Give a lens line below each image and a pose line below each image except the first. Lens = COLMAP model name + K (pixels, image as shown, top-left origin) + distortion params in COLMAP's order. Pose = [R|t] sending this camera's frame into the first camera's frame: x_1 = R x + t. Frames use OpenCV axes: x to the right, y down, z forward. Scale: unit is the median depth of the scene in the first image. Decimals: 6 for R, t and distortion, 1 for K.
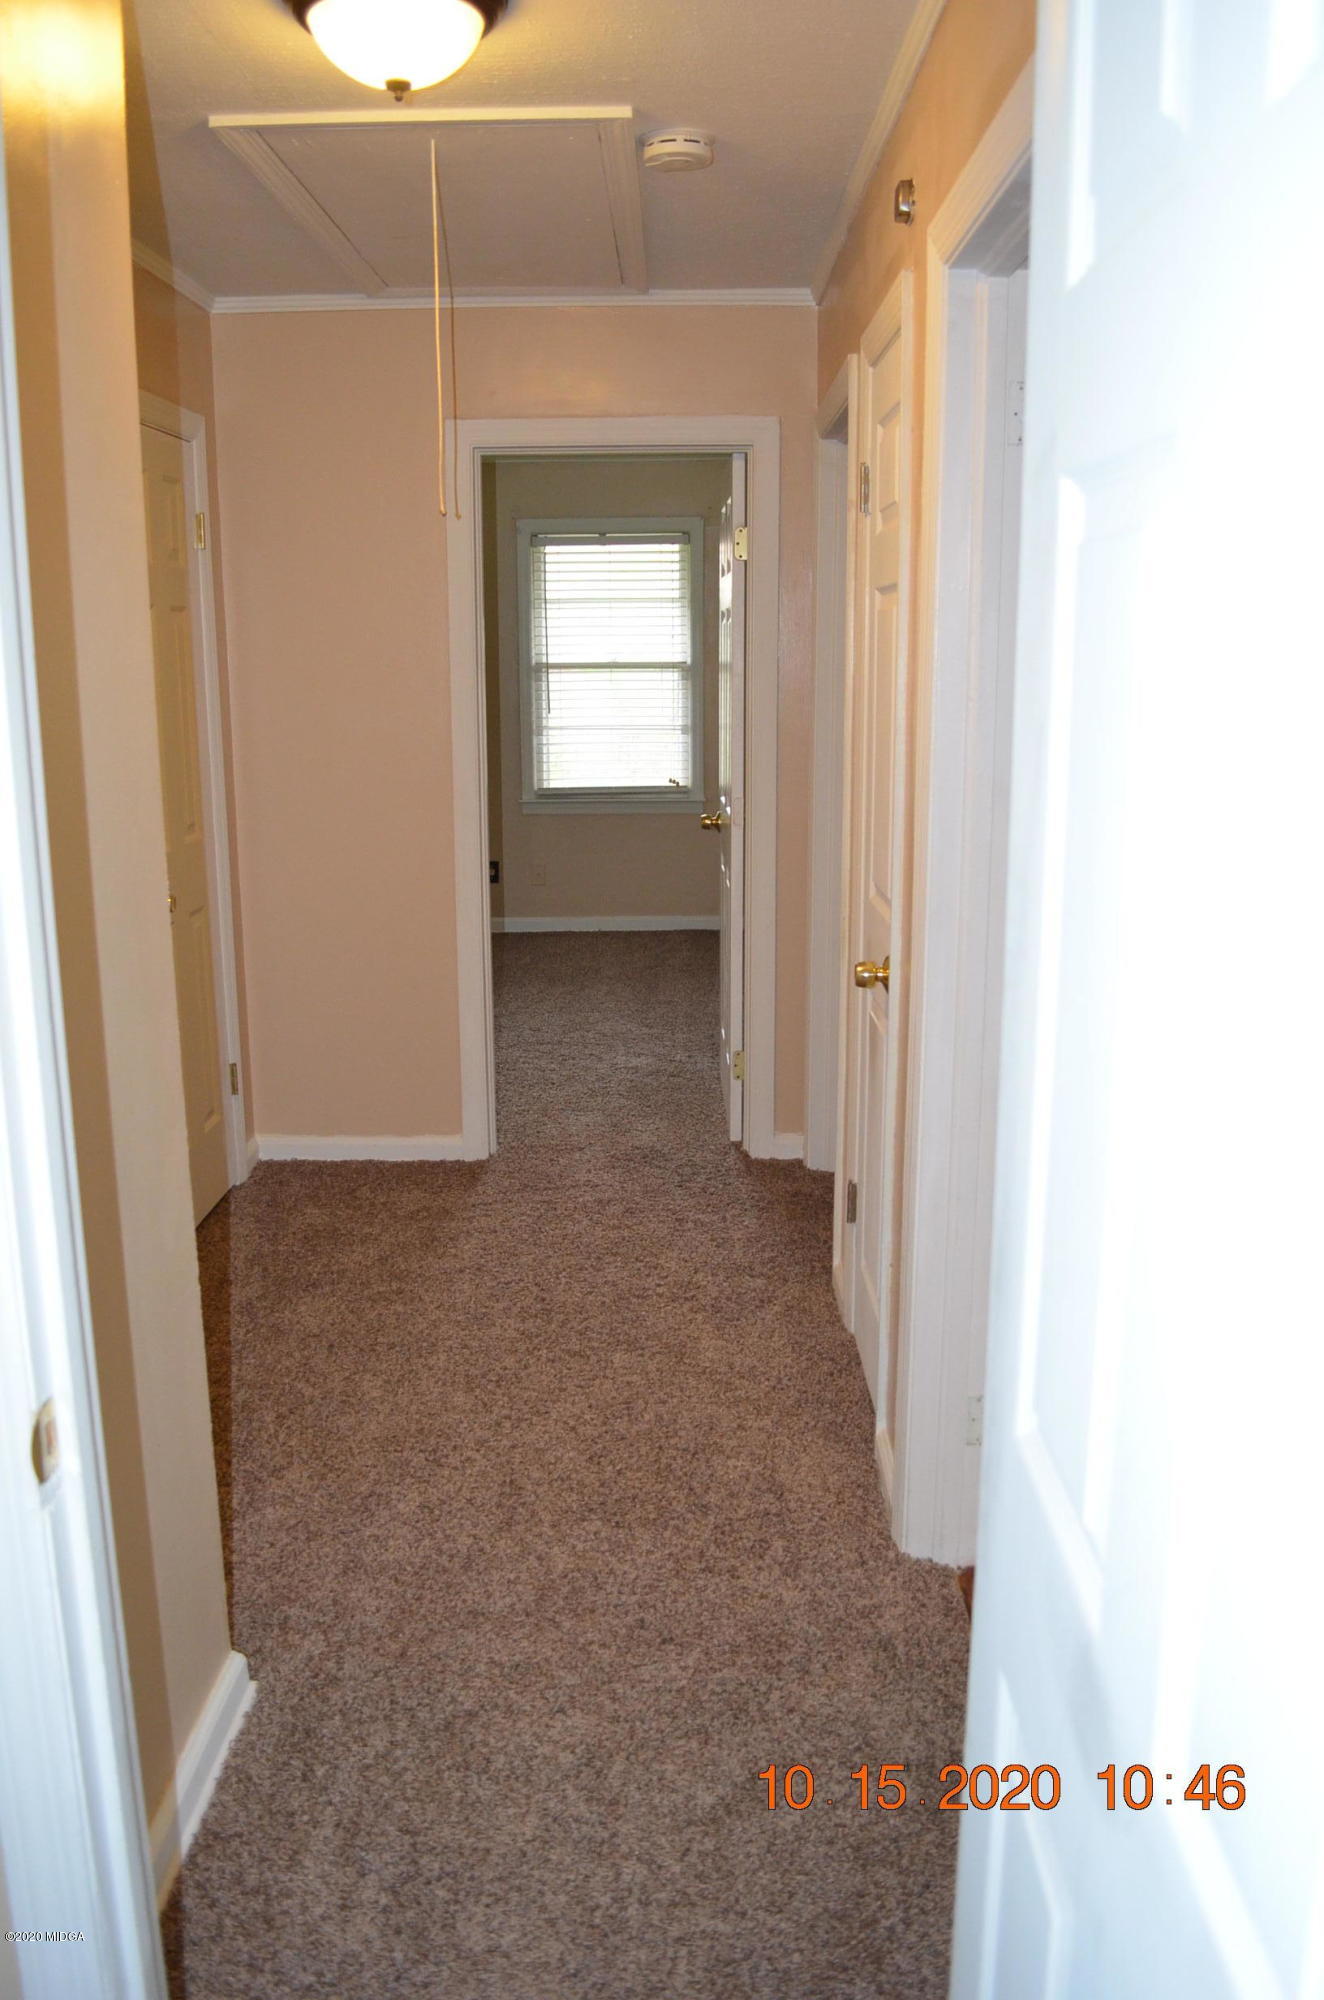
lens RADIAL K [[1580.1, 0, 658.0], [0, 1580.1, 983.6], [0, 0, 1]] dist [-0.088349, 0.014383]
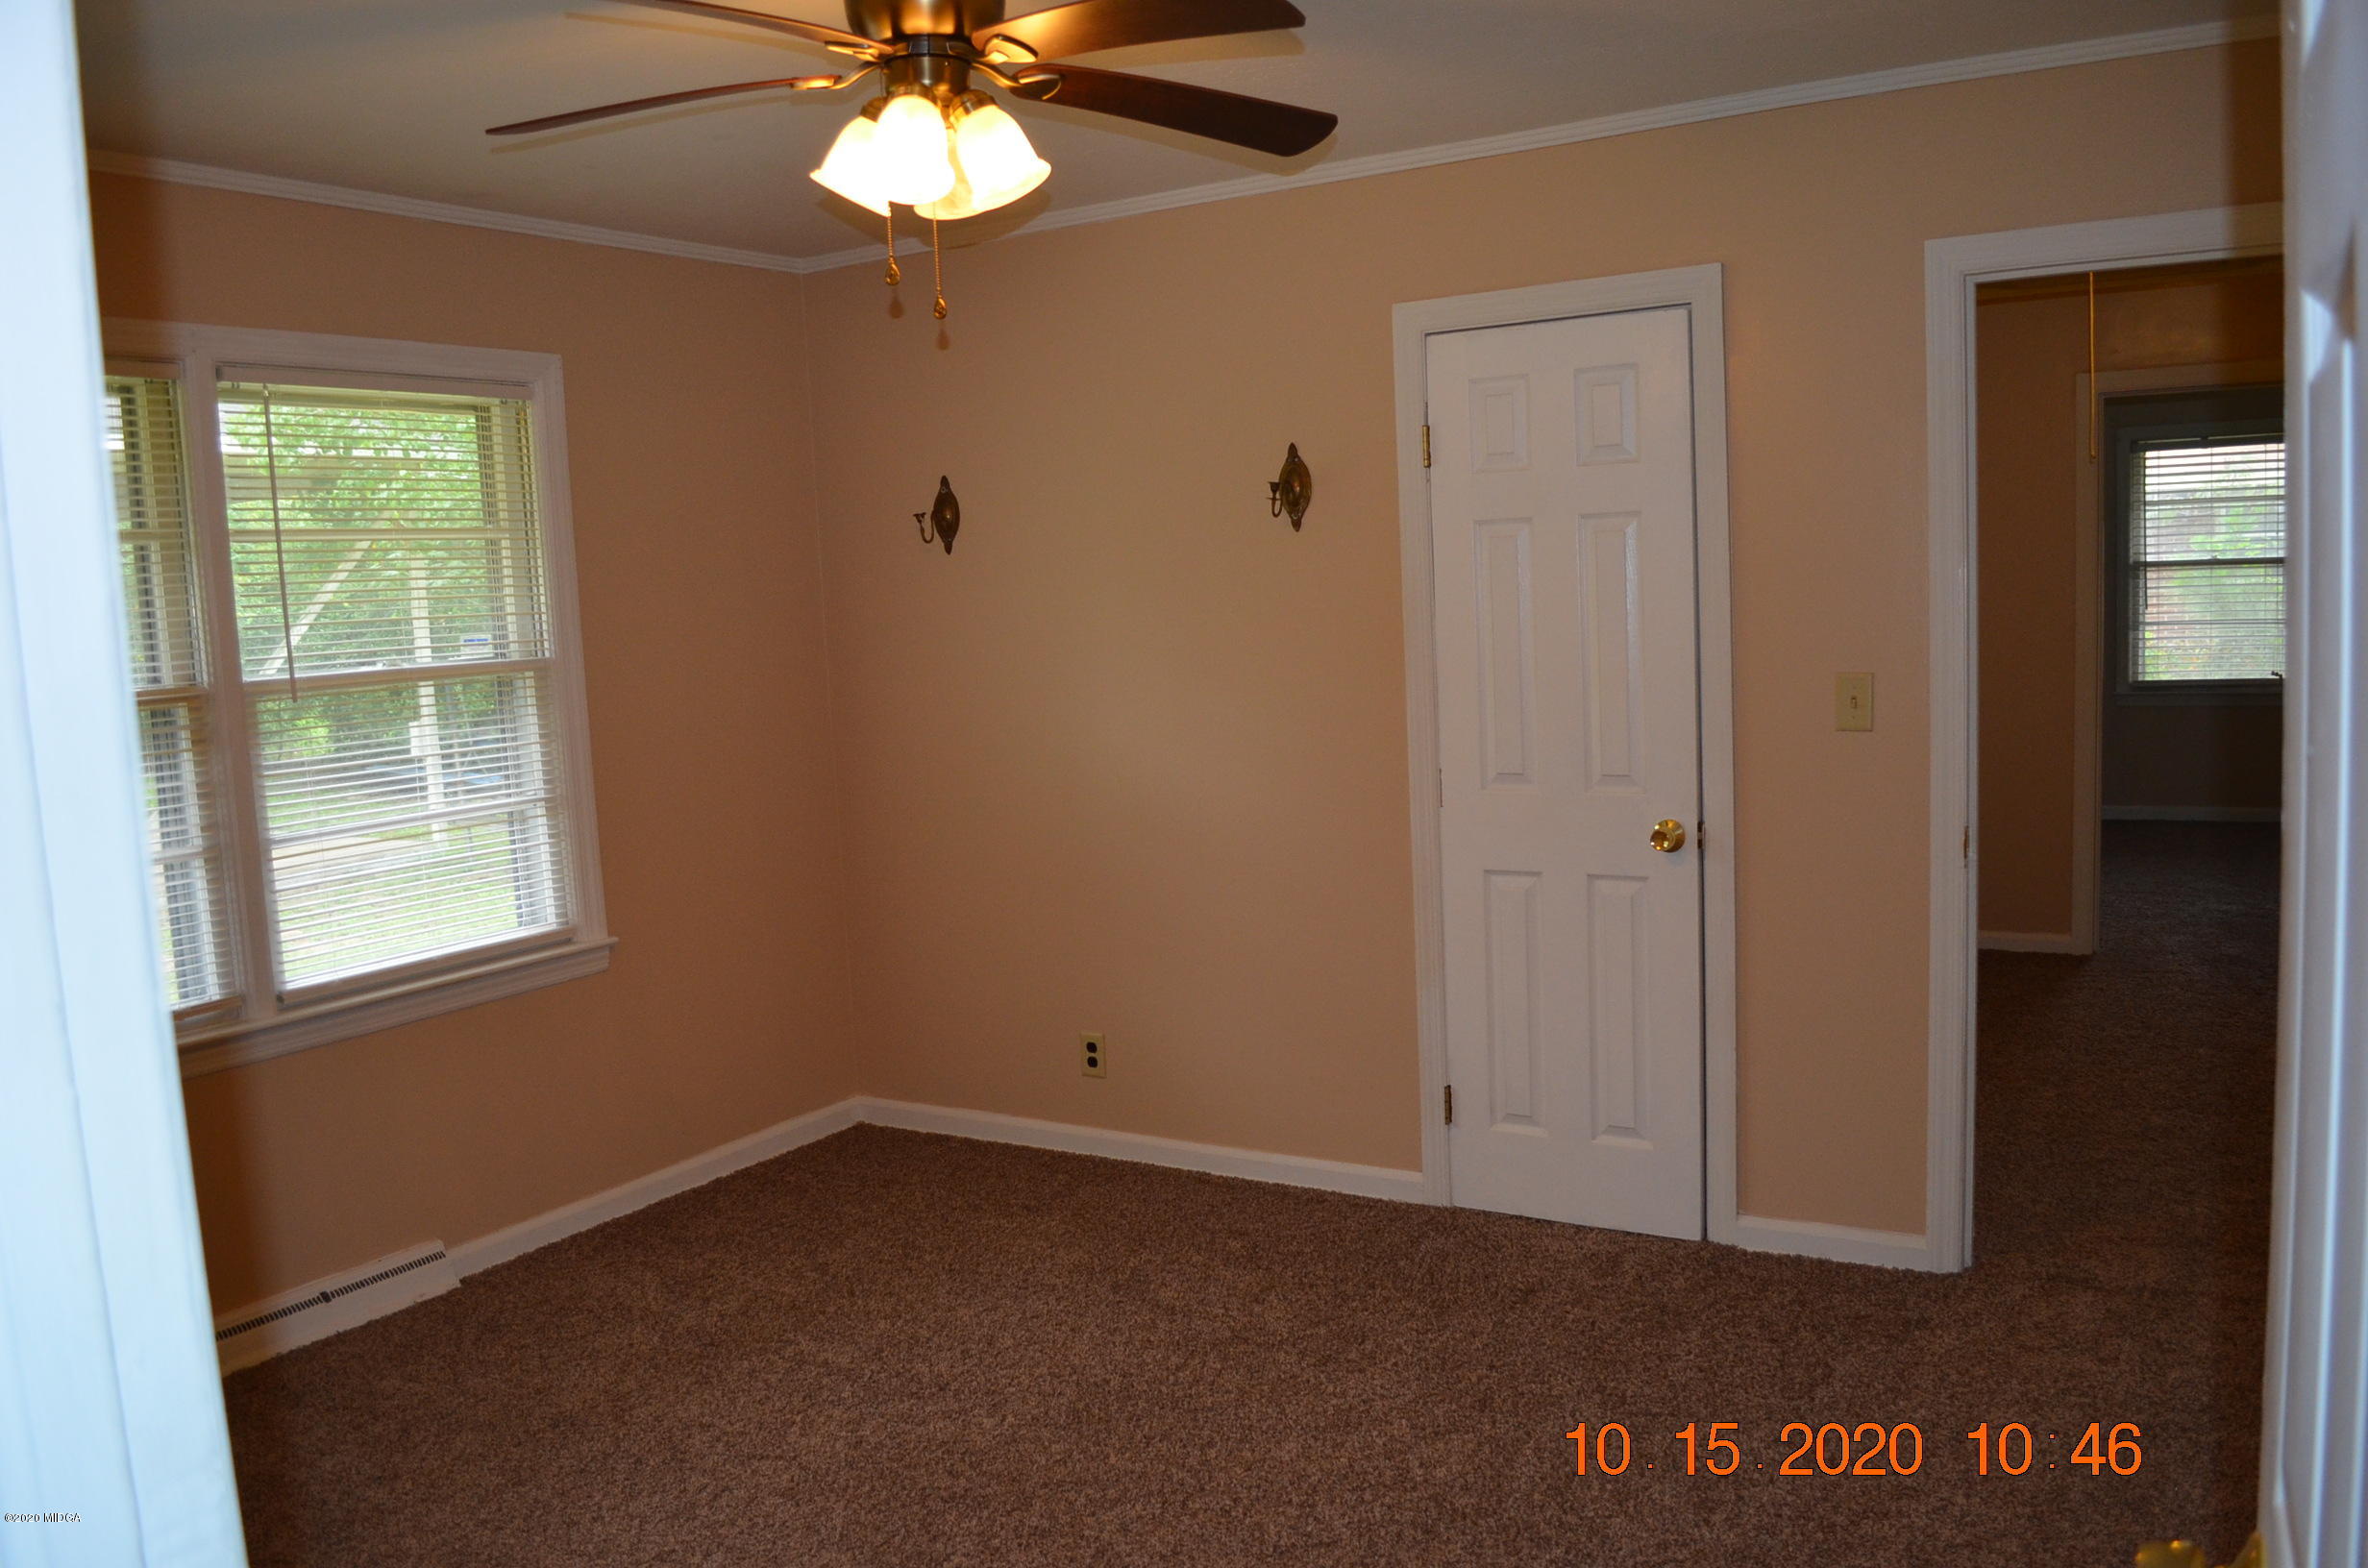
lens RADIAL K [[1870.6, 0, 1197.1], [0, 1870.6, 784.6], [0, 0, 1]] dist [-0.088349, 0.014383]
pose [[0.859463, 0.021807, -0.510732, 0.011249], [-0.069464, 0.994805, -0.074419, 0.078250], [0.506456, 0.099438, 0.856513, -0.346568]]
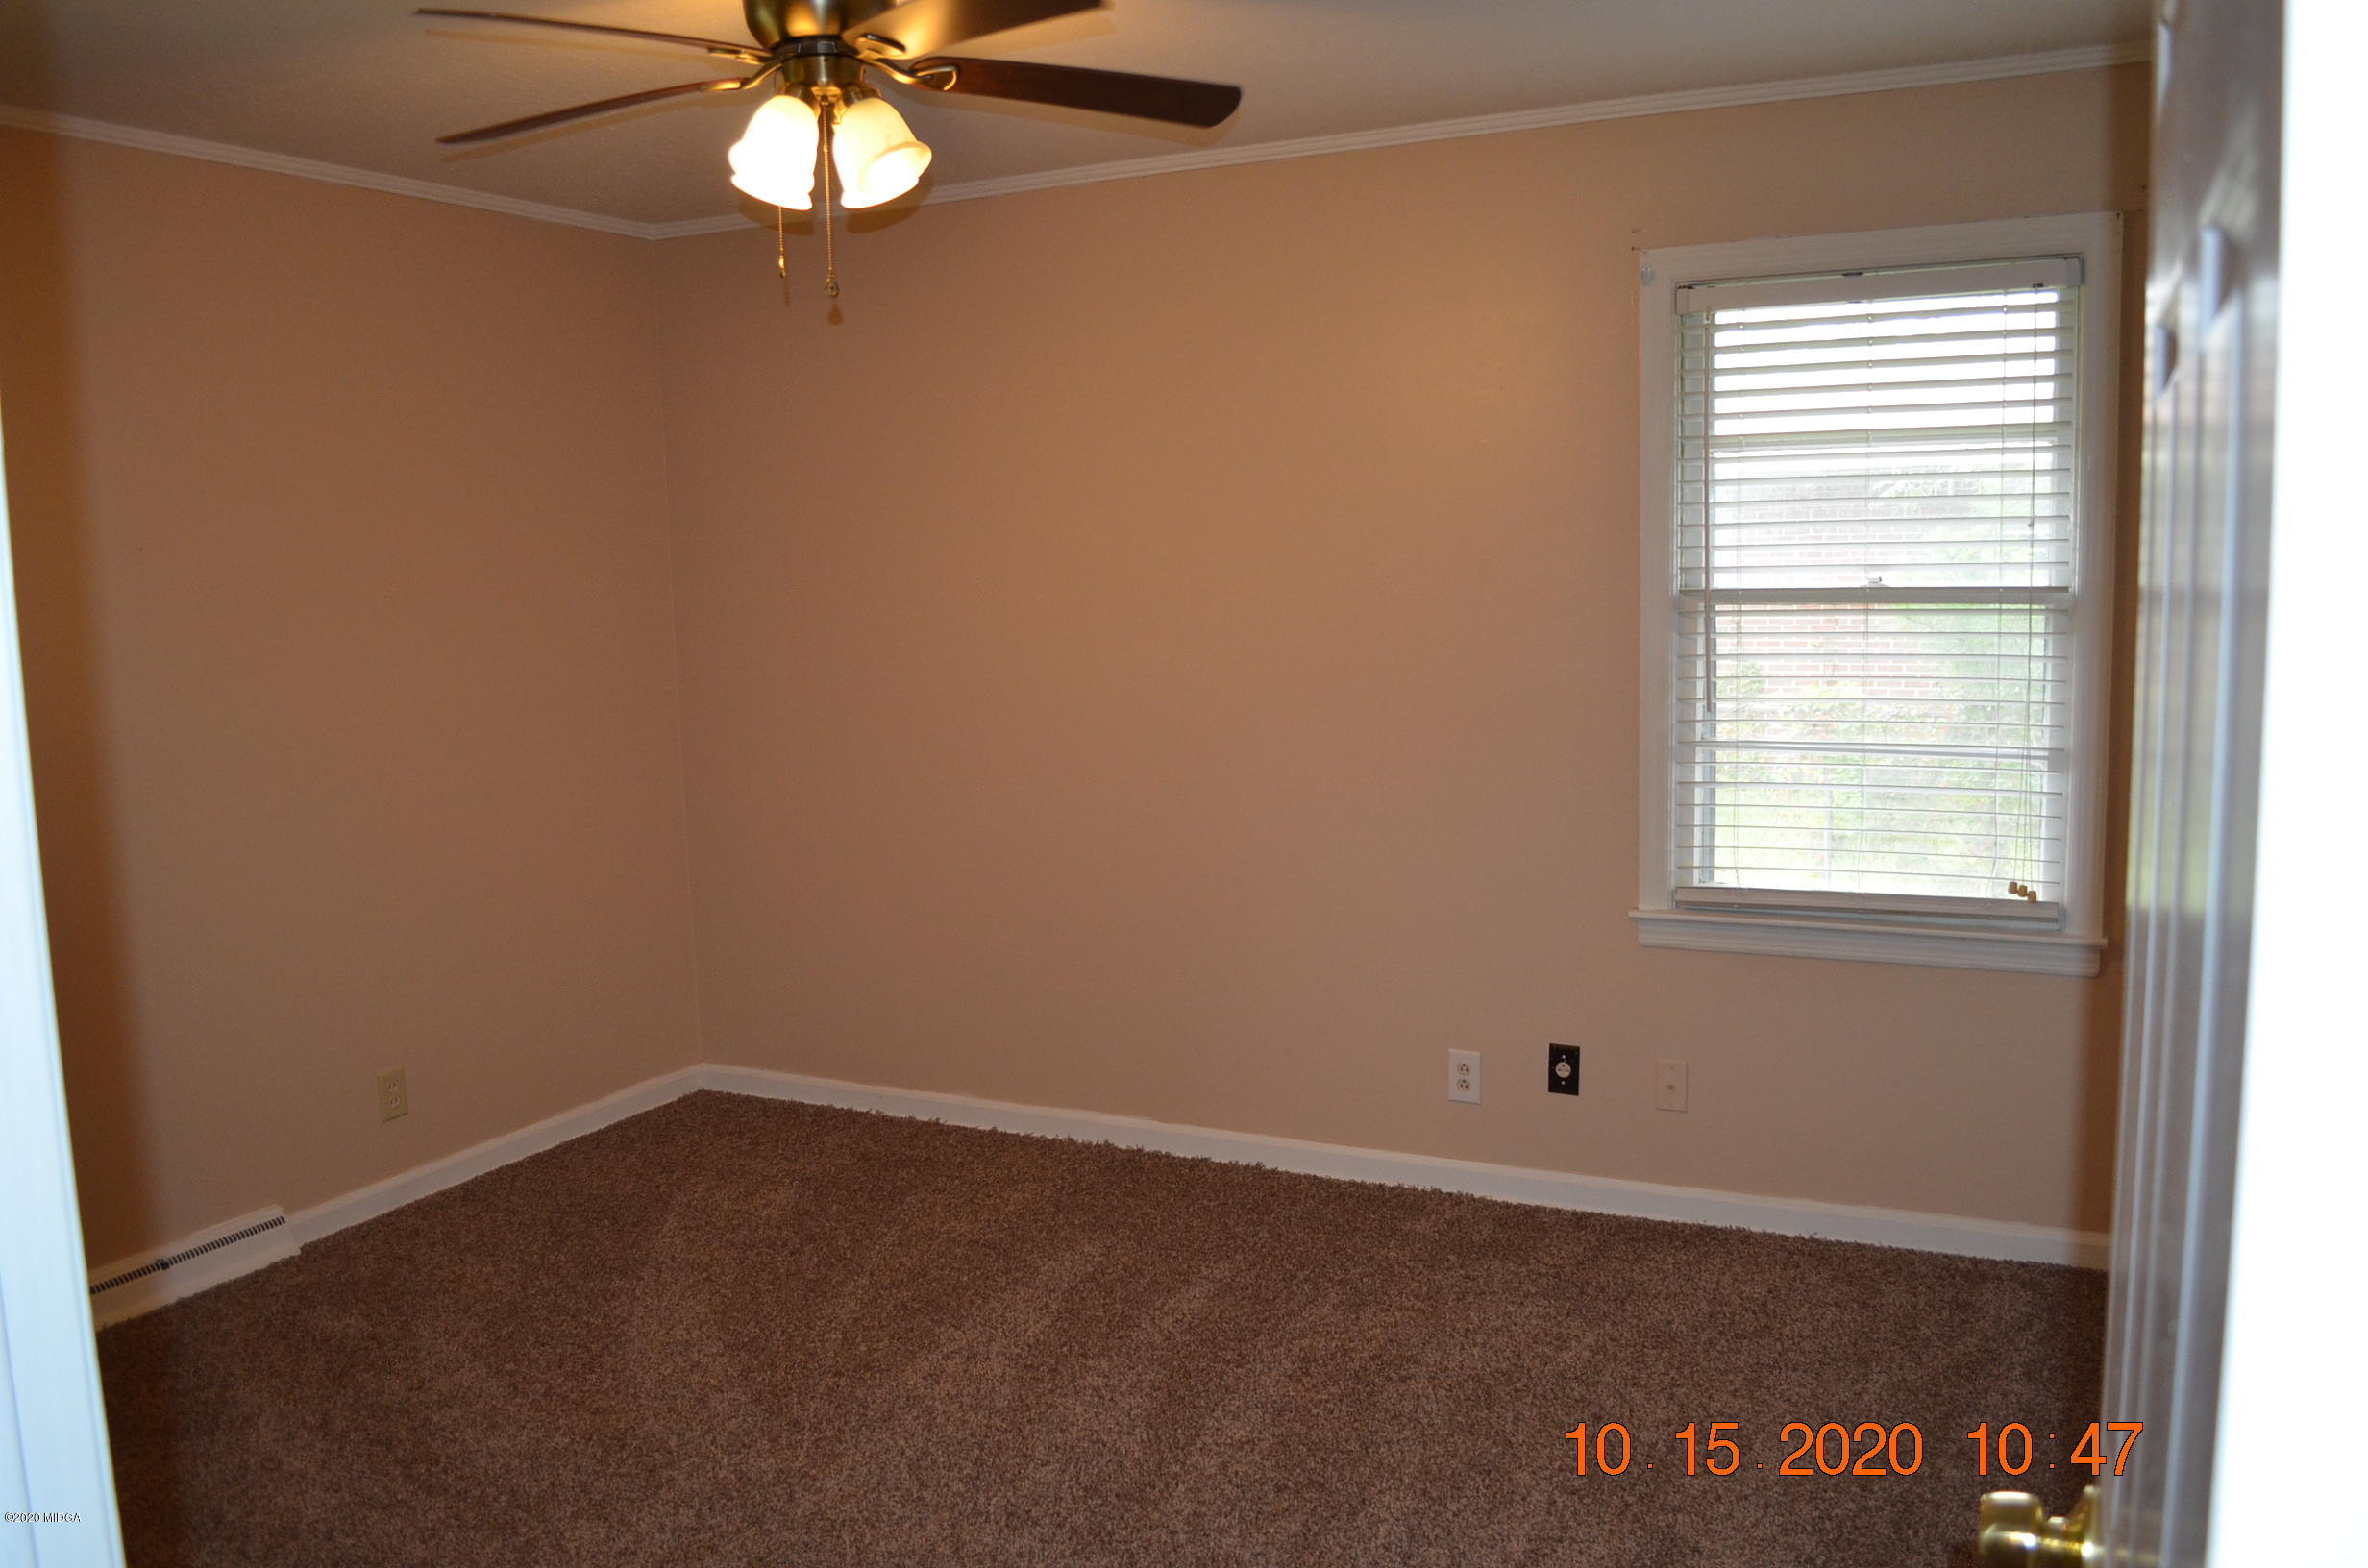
lens RADIAL K [[1870.6, 0, 1230.5], [0, 1870.6, 790.3], [0, 0, 1]] dist [-0.088349, 0.014383]
pose [[0.893835, 0.043466, -0.446285, 0.037711], [-0.072426, 0.996217, -0.048031, -0.118307], [0.442508, 0.075254, 0.893601, 0.509767]]
